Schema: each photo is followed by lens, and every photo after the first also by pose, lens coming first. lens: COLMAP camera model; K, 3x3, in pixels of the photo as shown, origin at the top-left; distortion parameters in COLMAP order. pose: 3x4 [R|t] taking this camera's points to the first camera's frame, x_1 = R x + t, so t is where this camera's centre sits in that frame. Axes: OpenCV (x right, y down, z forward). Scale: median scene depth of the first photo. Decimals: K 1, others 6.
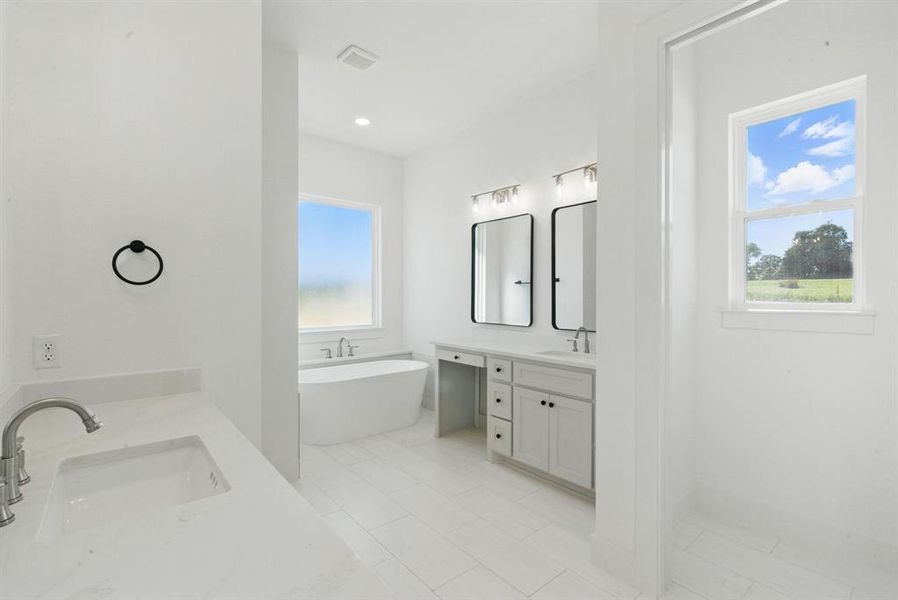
lens RADIAL K [[426.6, 0, 449.6], [0, 426.6, 295.9], [0, 0, 1]] dist [0.003187, -0.000052]
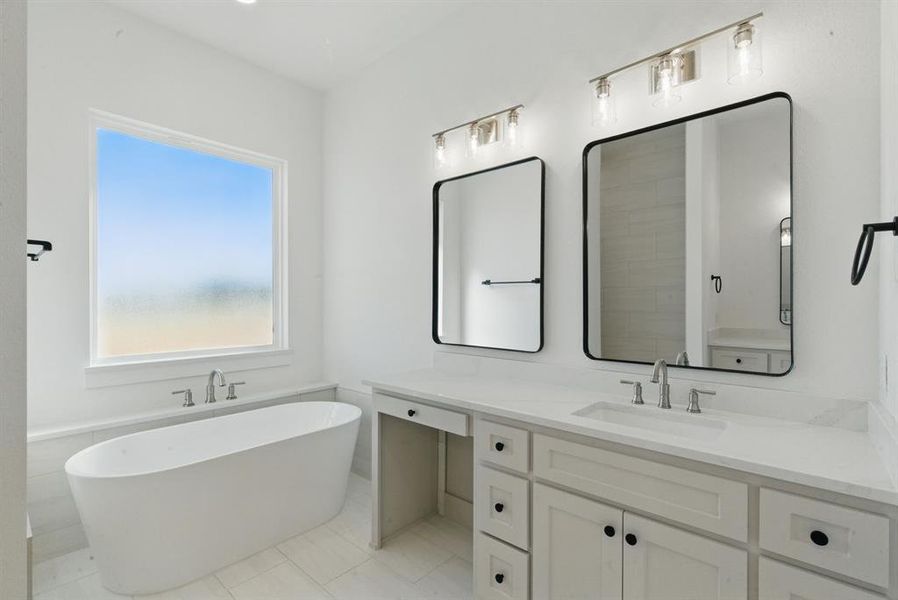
lens RADIAL K [[426.6, 0, 442.0], [0, 426.6, 300.1], [0, 0, 1]] dist [0.003187, -0.000052]
pose [[0.992250, 0.000341, 0.124258, -0.012589], [0.000032, 0.999995, -0.003003, 0.002407], [-0.124259, 0.002984, 0.992245, 0.423304]]
